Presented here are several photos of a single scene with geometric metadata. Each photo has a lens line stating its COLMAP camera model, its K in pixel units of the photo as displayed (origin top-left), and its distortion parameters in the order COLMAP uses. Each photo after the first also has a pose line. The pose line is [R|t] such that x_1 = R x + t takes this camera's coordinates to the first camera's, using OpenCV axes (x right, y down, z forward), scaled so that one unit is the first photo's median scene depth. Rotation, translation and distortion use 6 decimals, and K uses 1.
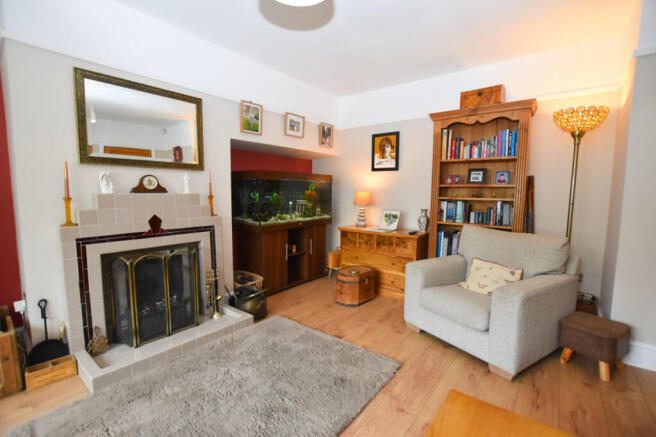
lens RADIAL K [[295.0, 0, 328.0], [0, 295.0, 218.5], [0, 0, 1]] dist [-0.027000, 0.000809]
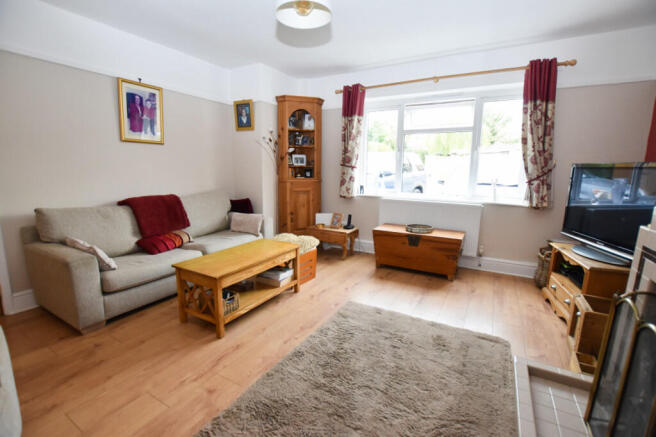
lens RADIAL K [[295.0, 0, 328.0], [0, 295.0, 218.5], [0, 0, 1]] dist [-0.027000, 0.000809]
pose [[-0.987846, 0.011755, -0.154990, 0.002123], [-0.028666, 0.966254, 0.255991, -0.113598], [0.152769, 0.257323, -0.954173, 1.132755]]
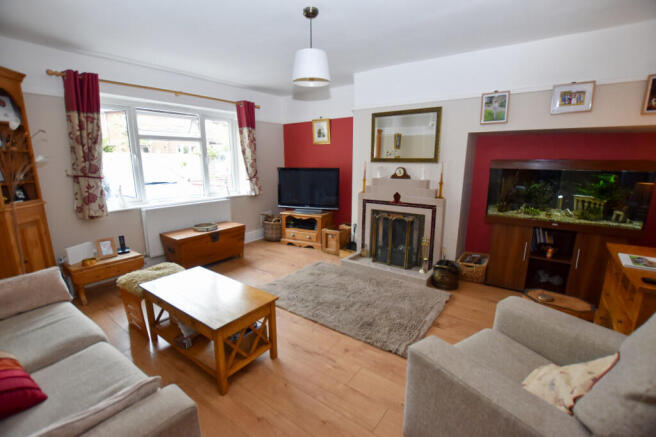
lens RADIAL K [[295.0, 0, 328.0], [0, 295.0, 218.5], [0, 0, 1]] dist [-0.027000, 0.000809]
pose [[0.034576, 0.192098, -0.980766, 0.908290], [-0.087306, 0.978182, 0.188514, -0.127711], [0.995581, 0.079109, 0.050593, 0.480511]]
